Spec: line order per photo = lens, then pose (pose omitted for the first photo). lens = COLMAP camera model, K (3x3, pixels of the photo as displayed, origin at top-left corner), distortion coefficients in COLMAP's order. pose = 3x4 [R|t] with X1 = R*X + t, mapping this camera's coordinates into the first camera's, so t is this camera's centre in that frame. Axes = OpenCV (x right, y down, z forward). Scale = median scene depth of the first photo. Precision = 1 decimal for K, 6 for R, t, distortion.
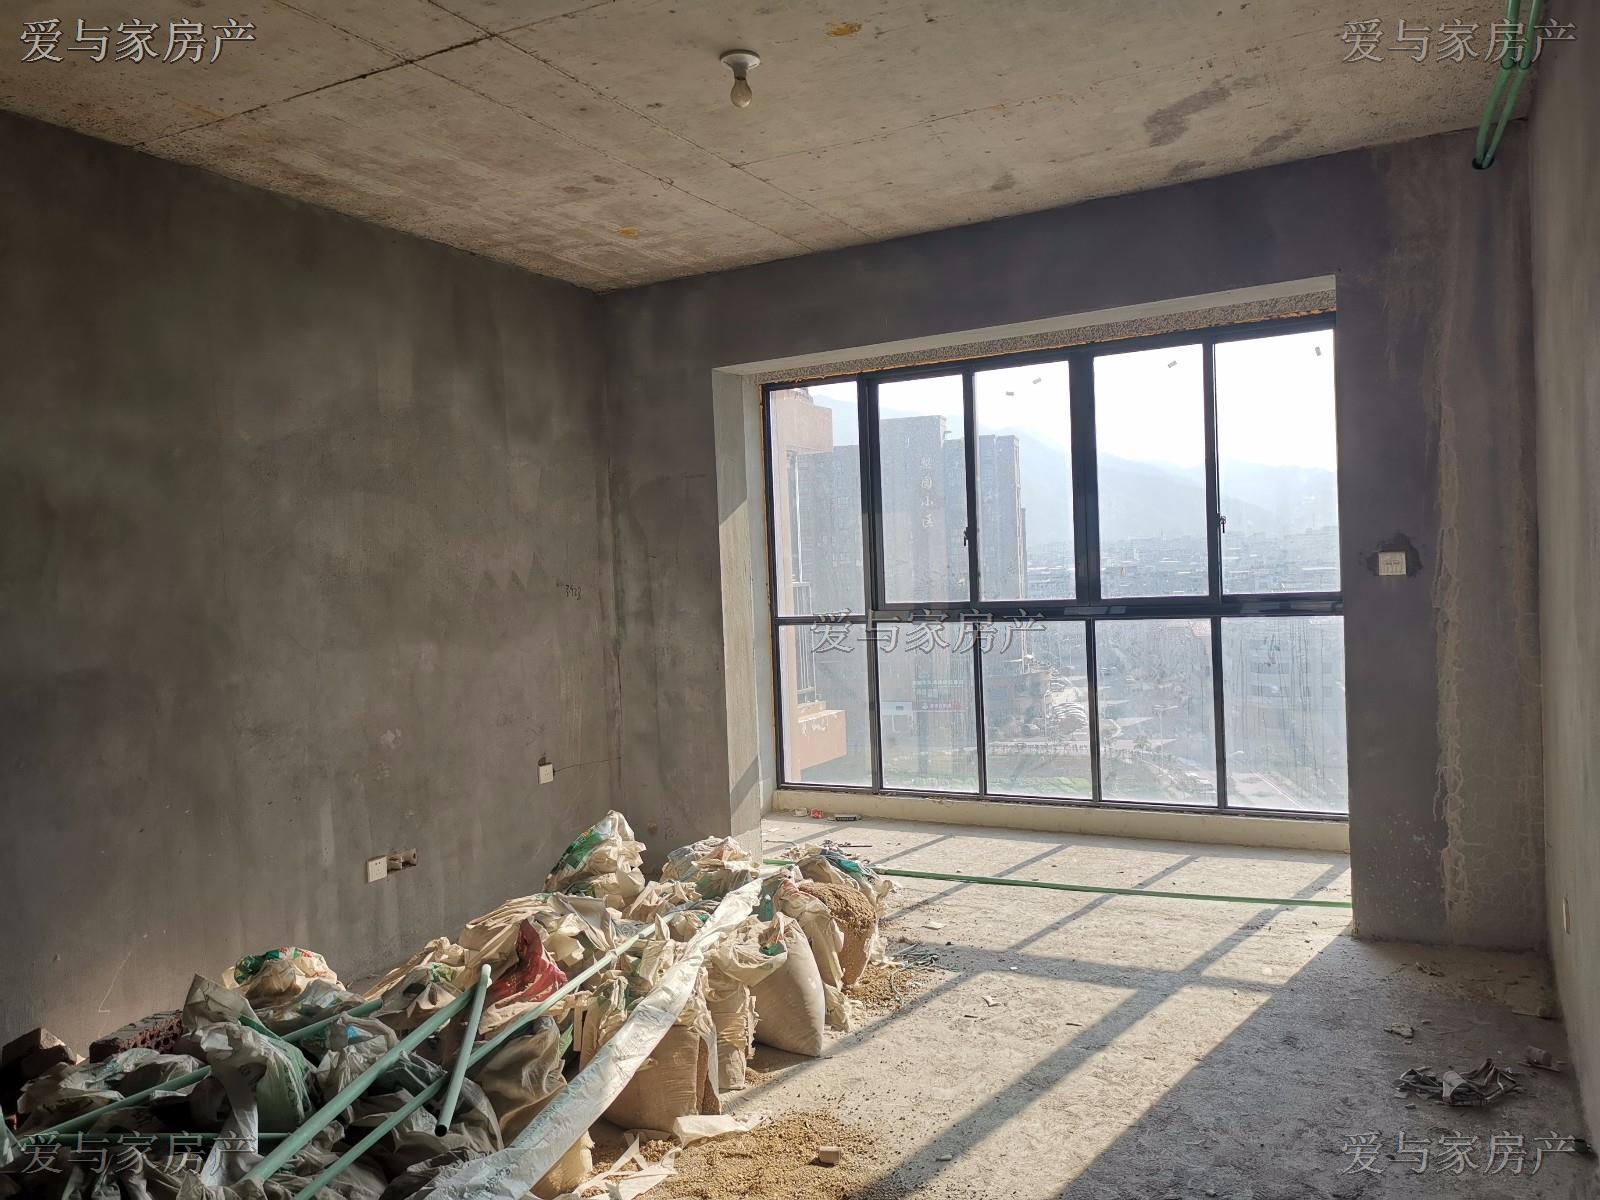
lens RADIAL K [[1245.2, 0, 800.0], [0, 1245.2, 600.0], [0, 0, 1]] dist [0.014525, -0.000049]
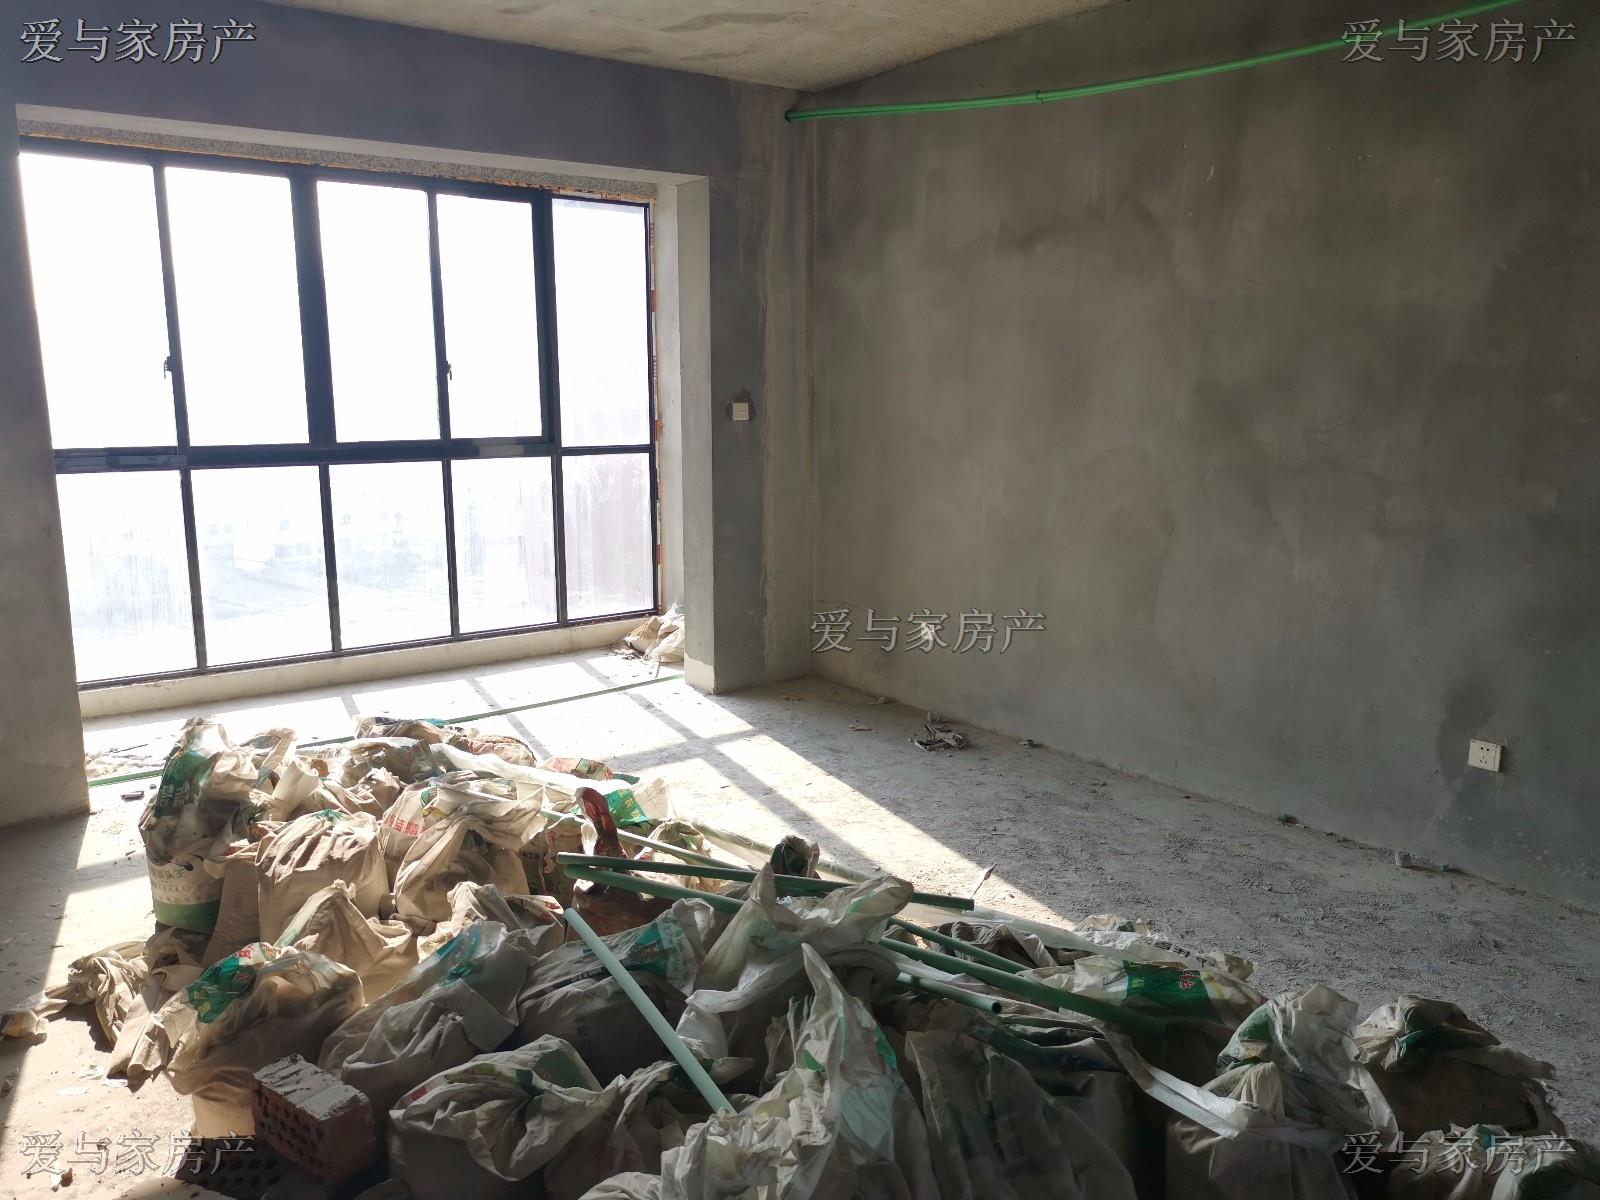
lens RADIAL K [[1282.1, 0, 731.7], [0, 1282.1, 635.3], [0, 0, 1]] dist [0.011303, 0.002735]
pose [[0.385667, -0.127977, 0.913719, -0.807259], [0.010420, 0.990874, 0.134385, 0.023761], [-0.922579, -0.042306, 0.383481, 0.469511]]
